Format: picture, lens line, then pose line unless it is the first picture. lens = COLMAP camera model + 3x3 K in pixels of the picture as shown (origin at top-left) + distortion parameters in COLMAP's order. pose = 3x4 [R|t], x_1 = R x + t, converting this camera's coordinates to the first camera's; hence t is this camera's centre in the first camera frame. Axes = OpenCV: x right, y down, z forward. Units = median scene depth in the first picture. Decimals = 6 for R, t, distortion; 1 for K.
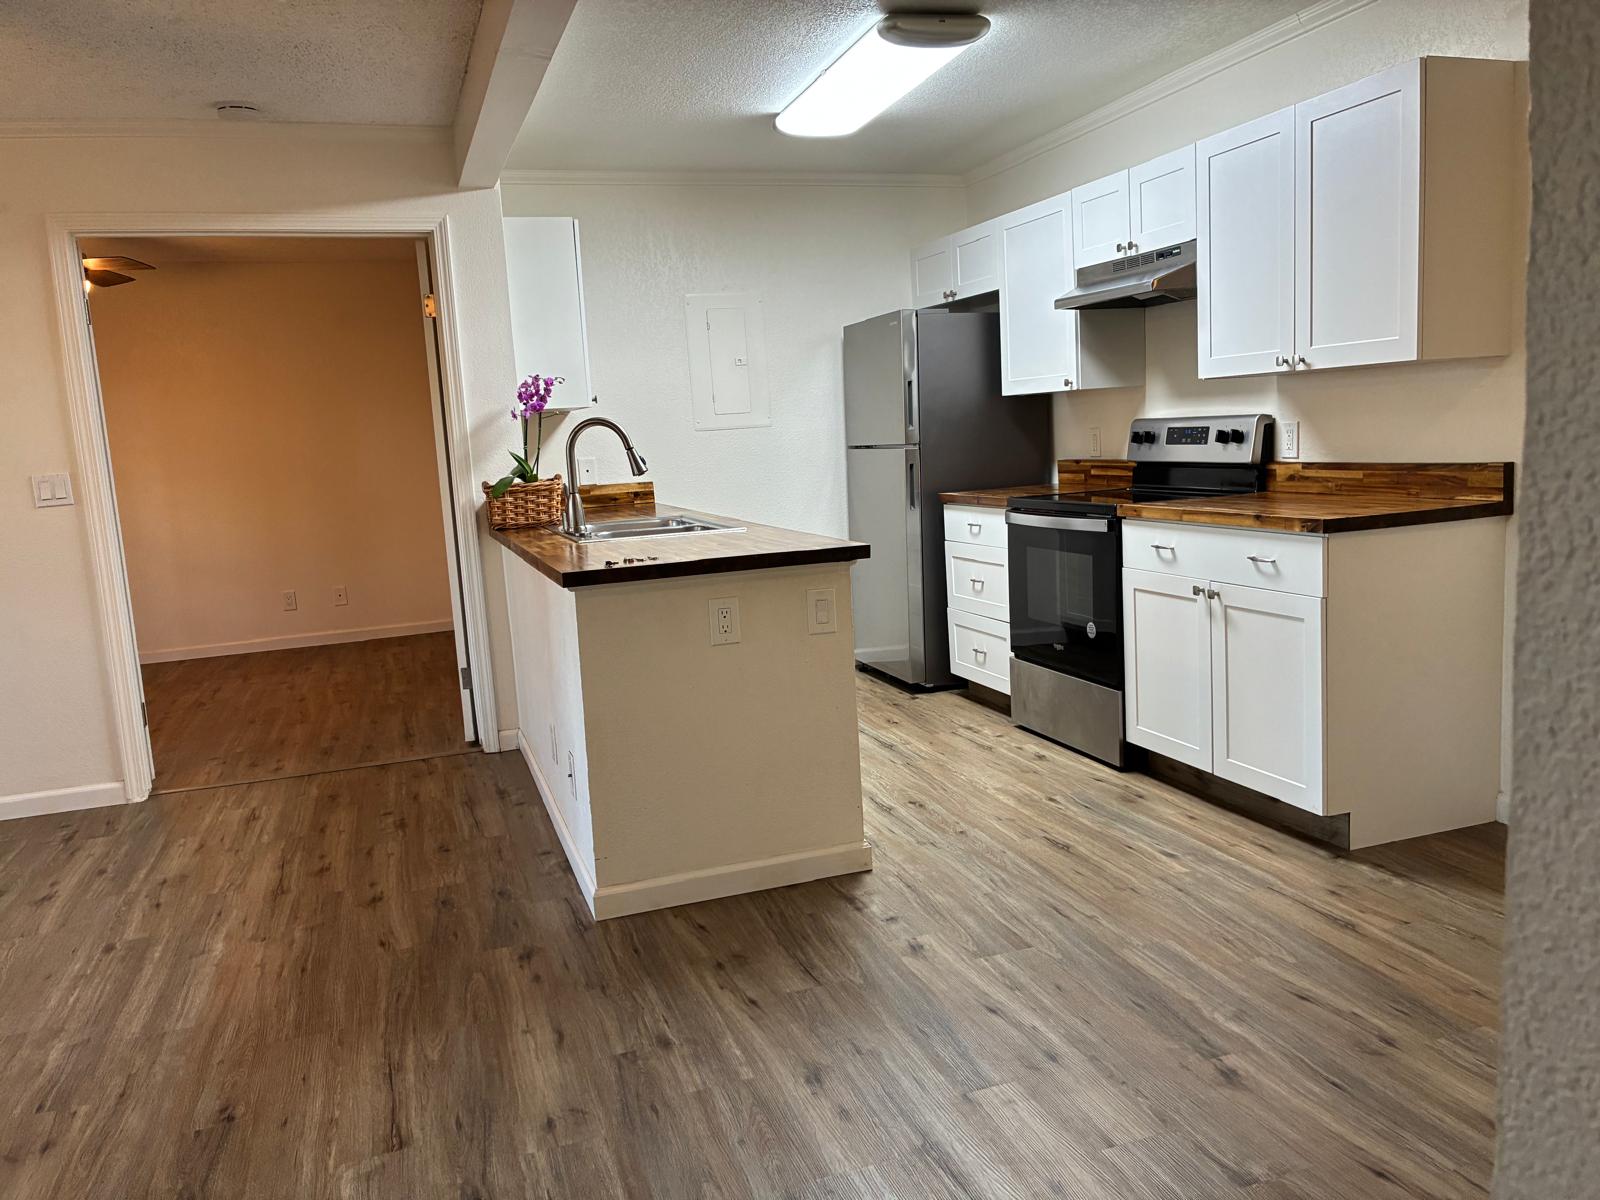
lens RADIAL K [[1222.7, 0, 809.5], [0, 1222.7, 601.6], [0, 0, 1]] dist [0.046902, -0.050284]
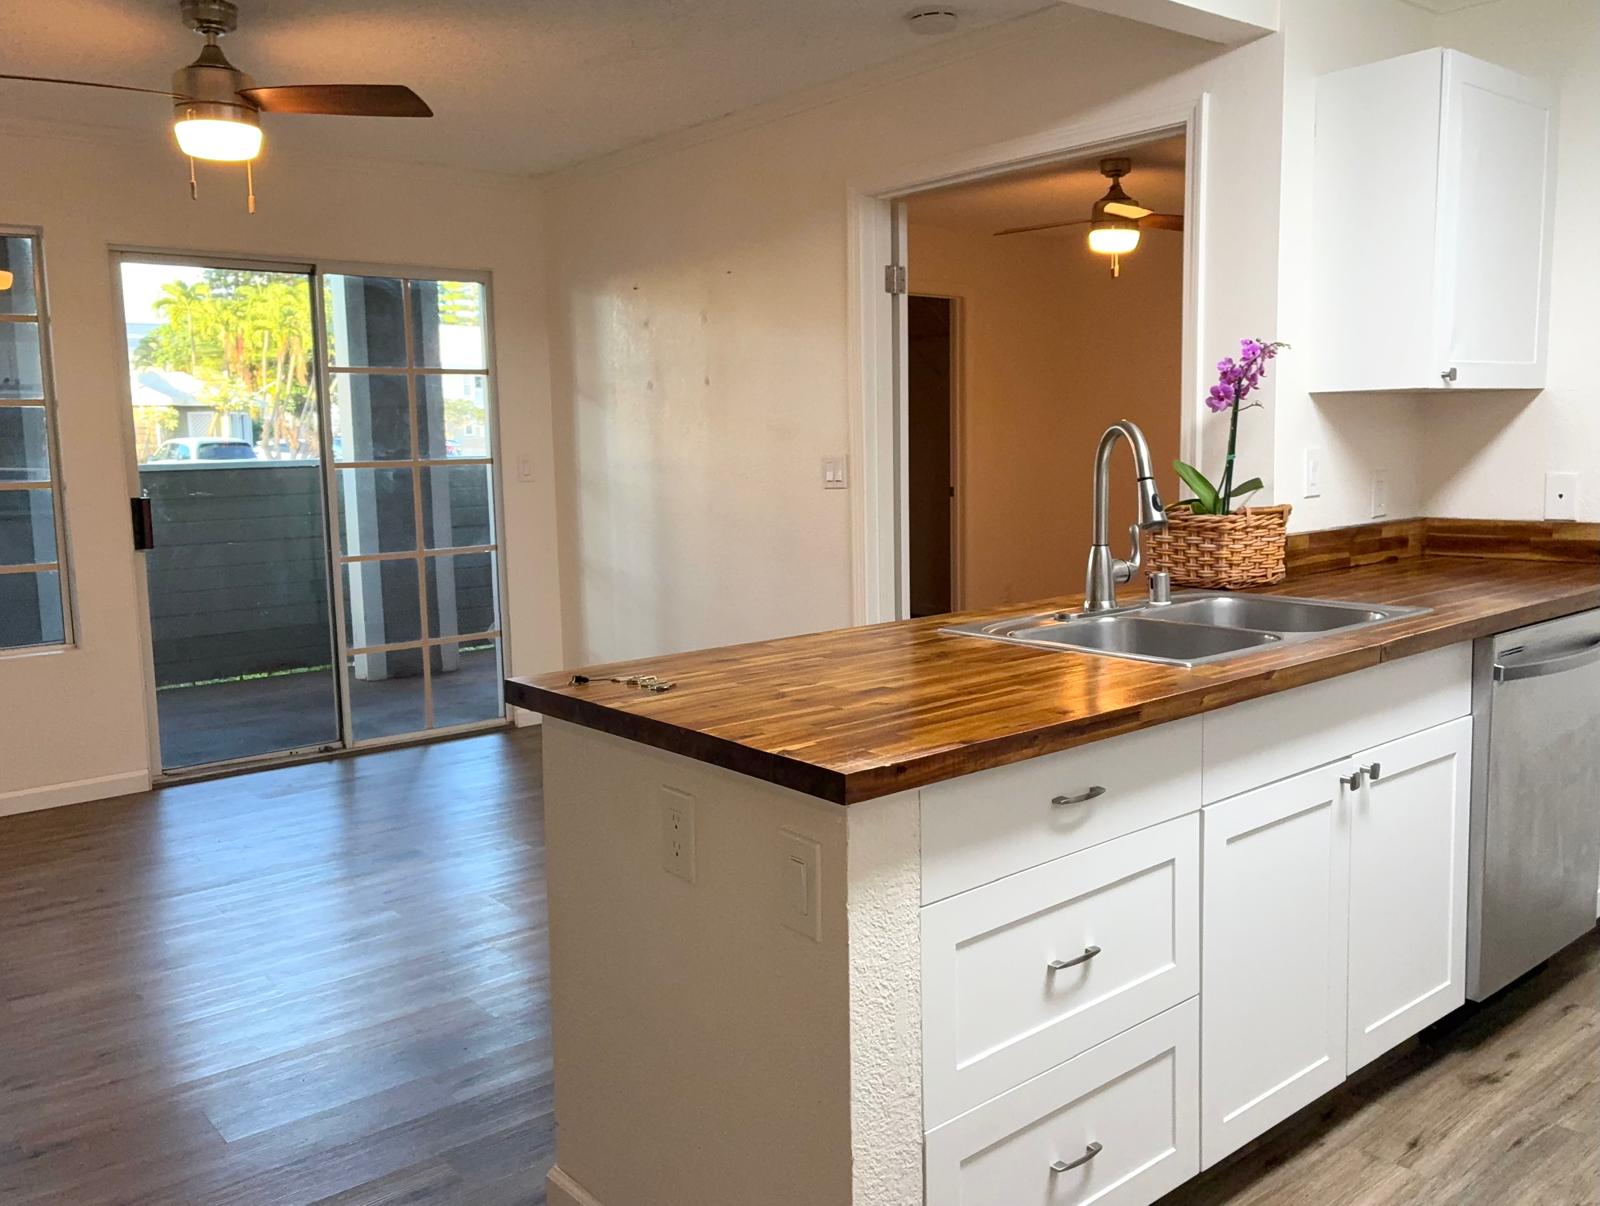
lens RADIAL K [[1320.1, 0, 793.6], [0, 1320.1, 592.3], [0, 0, 1]] dist [0.008309, 0.014695]
pose [[0.346907, 0.162556, -0.923705, 0.368558], [-0.130543, 0.983648, 0.124078, -0.132021], [0.928770, 0.077540, 0.362455, 0.660651]]
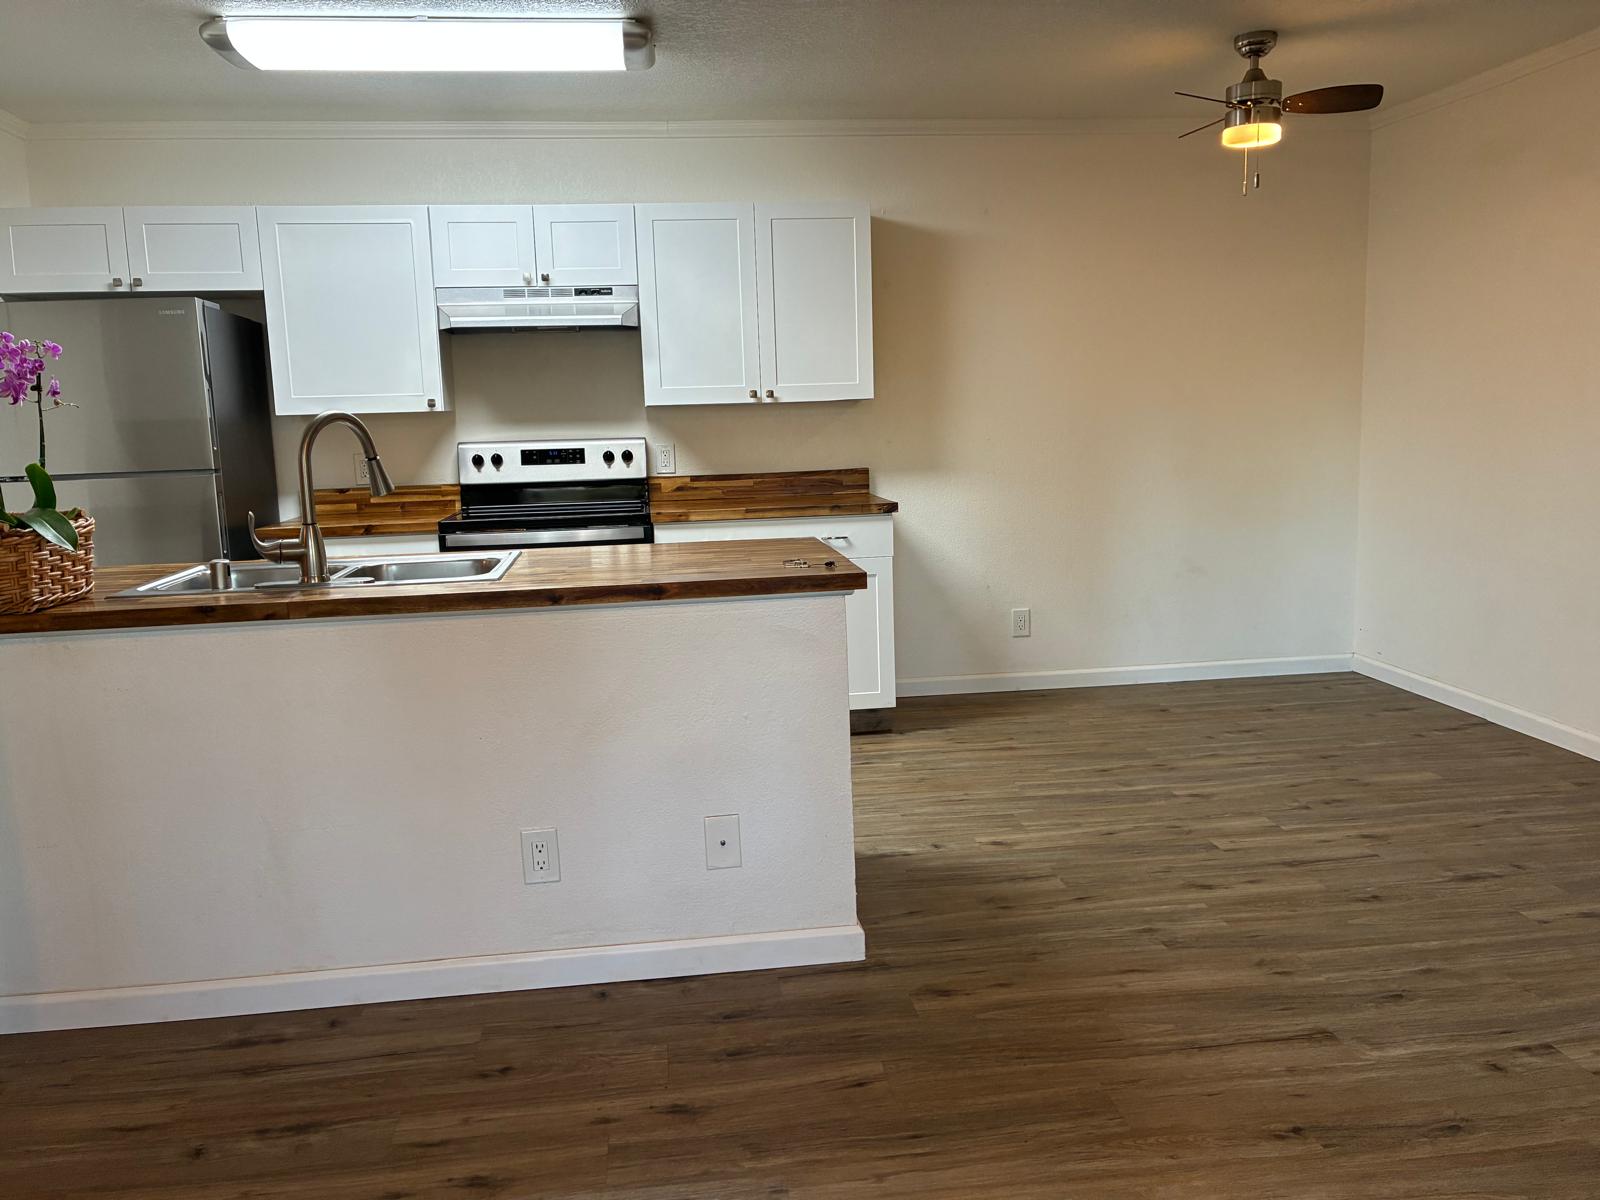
lens RADIAL K [[1222.7, 0, 790.8], [0, 1222.7, 591.7], [0, 0, 1]] dist [0.046902, -0.050284]
pose [[0.205412, -0.093283, 0.974220, -0.819250], [0.158191, 0.985522, 0.061011, -0.056012], [-0.965806, 0.141580, 0.217194, 0.642505]]
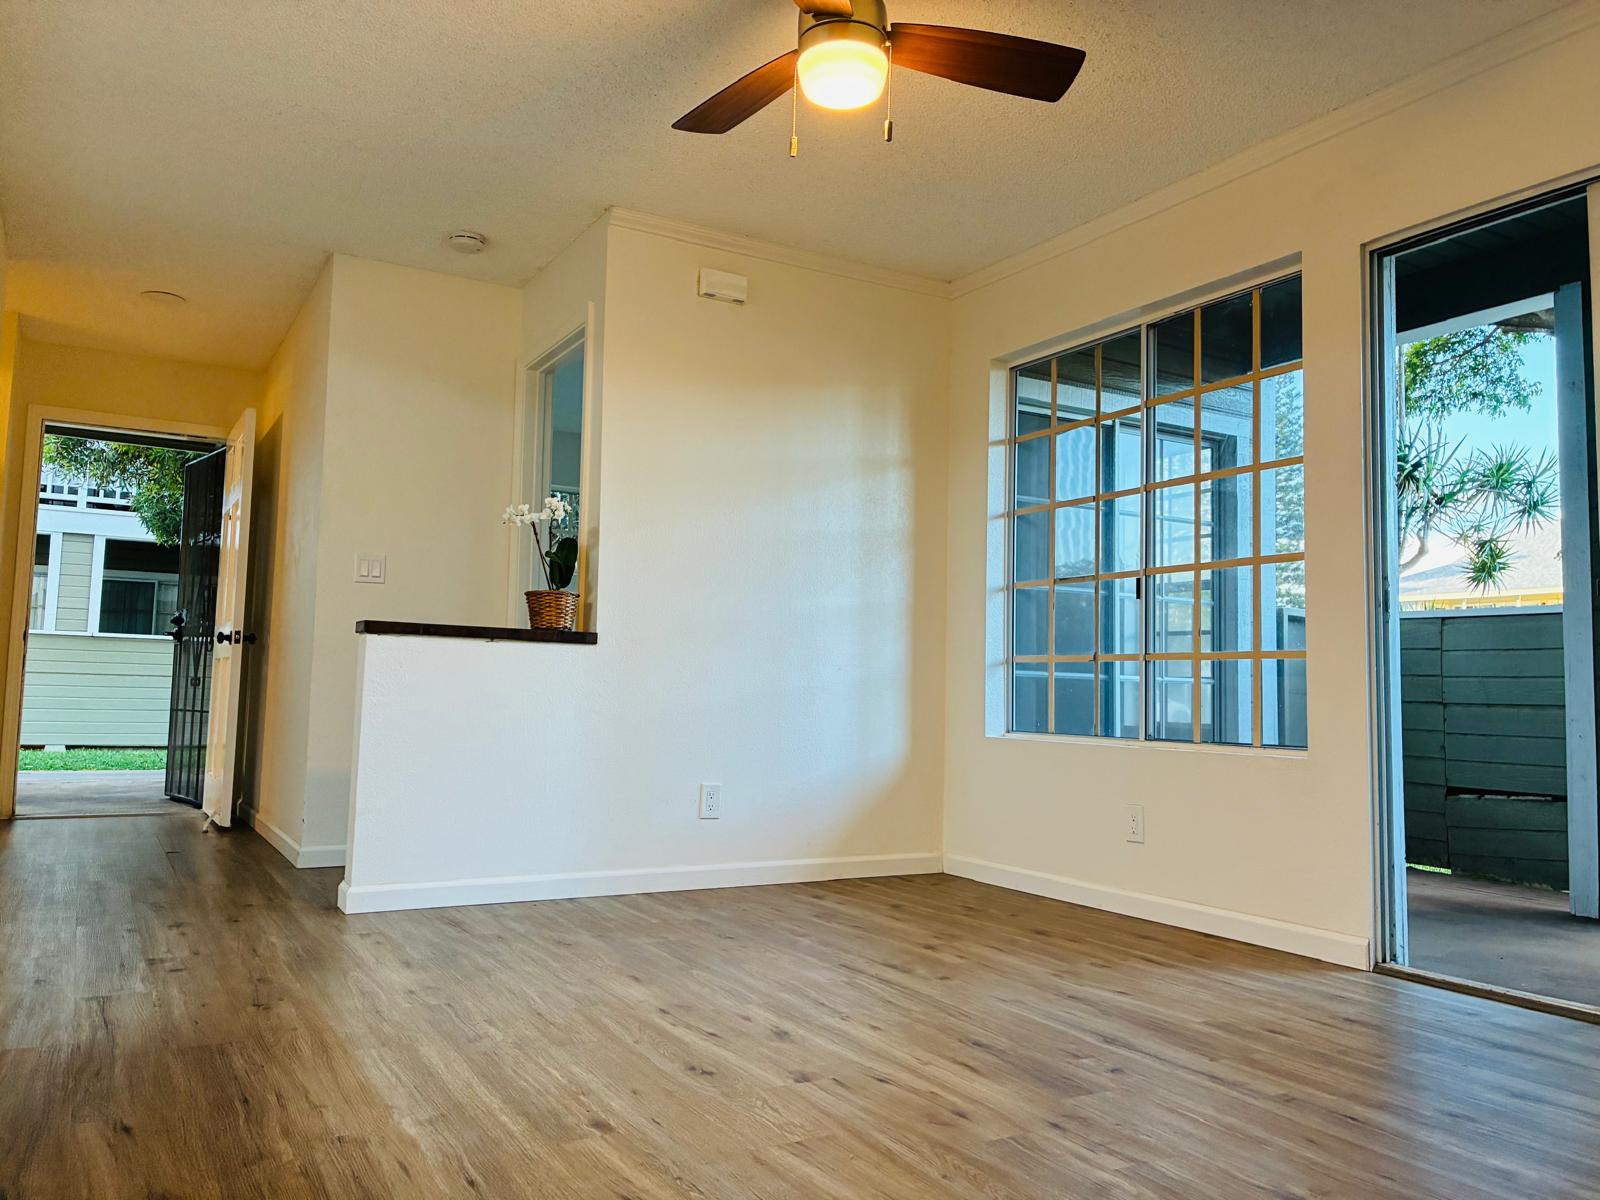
lens RADIAL K [[1222.7, 0, 814.9], [0, 1222.7, 599.9], [0, 0, 1]] dist [0.046902, -0.050284]
pose [[-0.979300, 0.018163, -0.201597, -0.436886], [0.003316, 0.997272, 0.073741, -0.024957], [0.202386, 0.071546, -0.976689, 1.278917]]
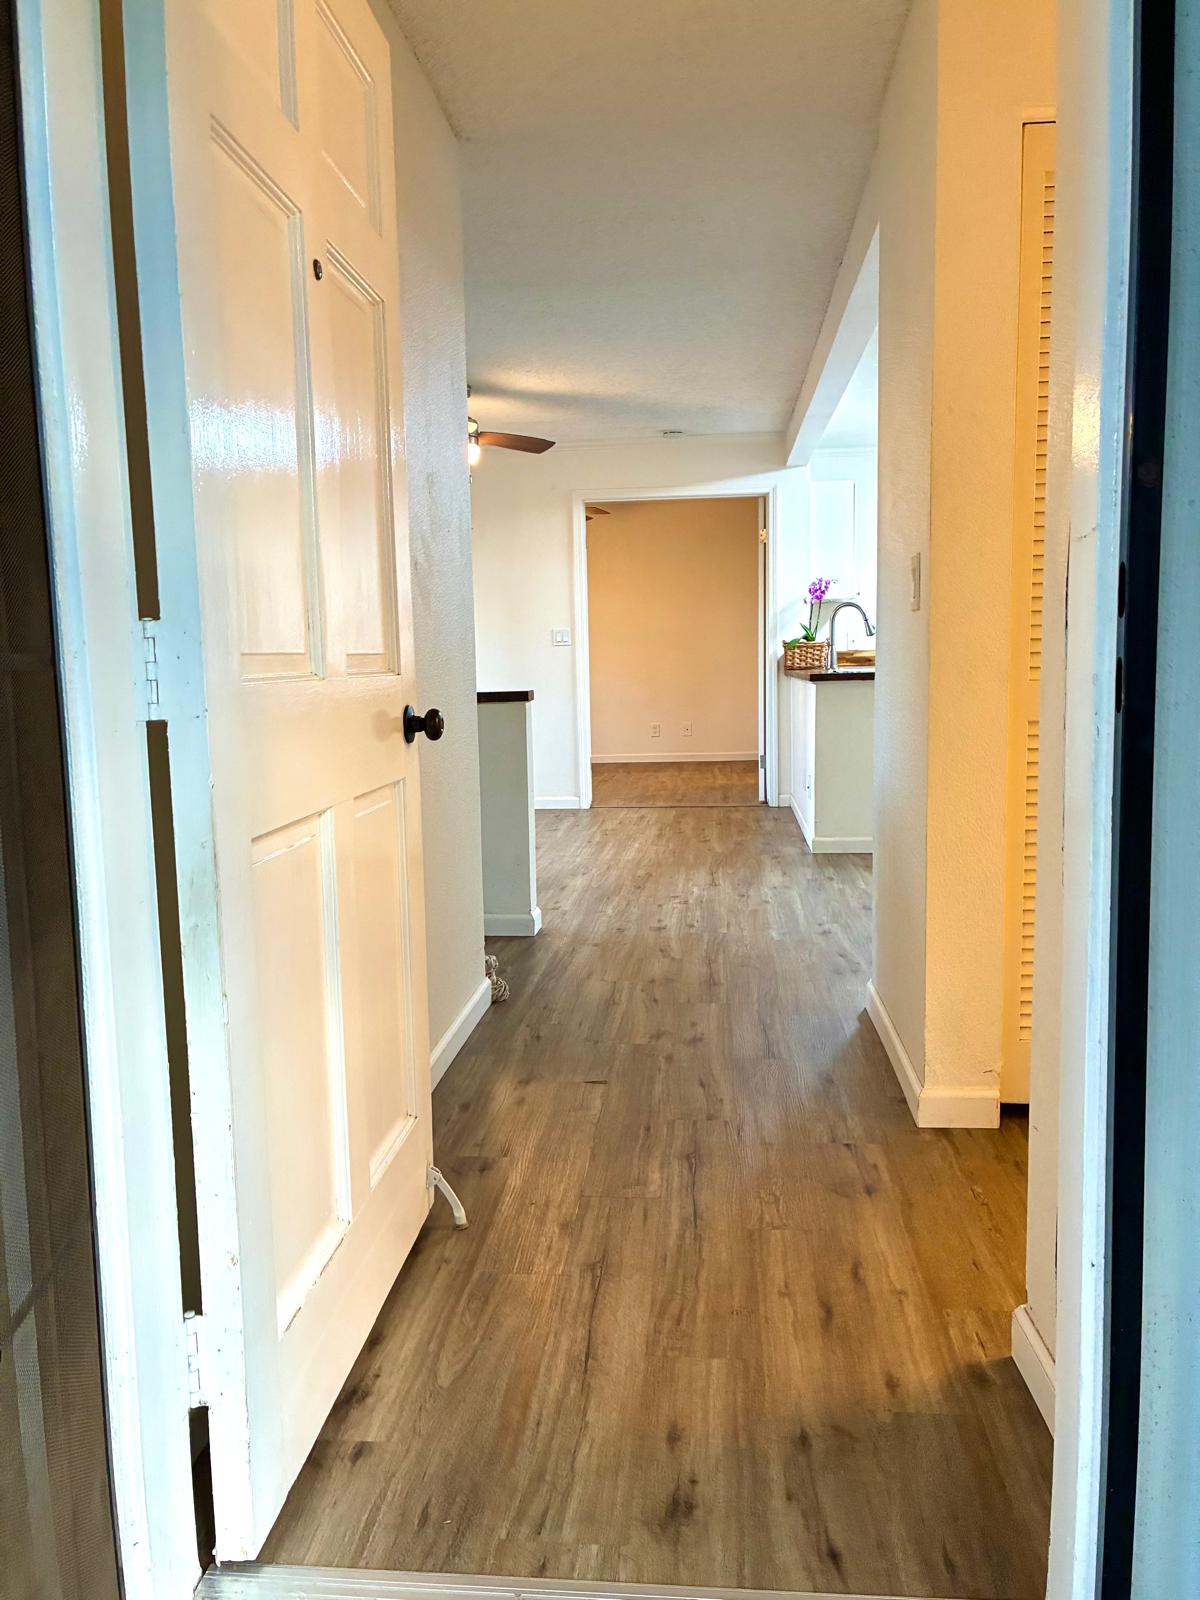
lens RADIAL K [[1222.7, 0, 566.4], [0, 1222.7, 809.7], [0, 0, 1]] dist [0.046902, -0.050284]
pose [[0.898911, 0.090682, -0.428645, 0.243476], [-0.090619, 0.995673, 0.020602, 0.146274], [0.428658, 0.020324, 0.903238, -0.750125]]
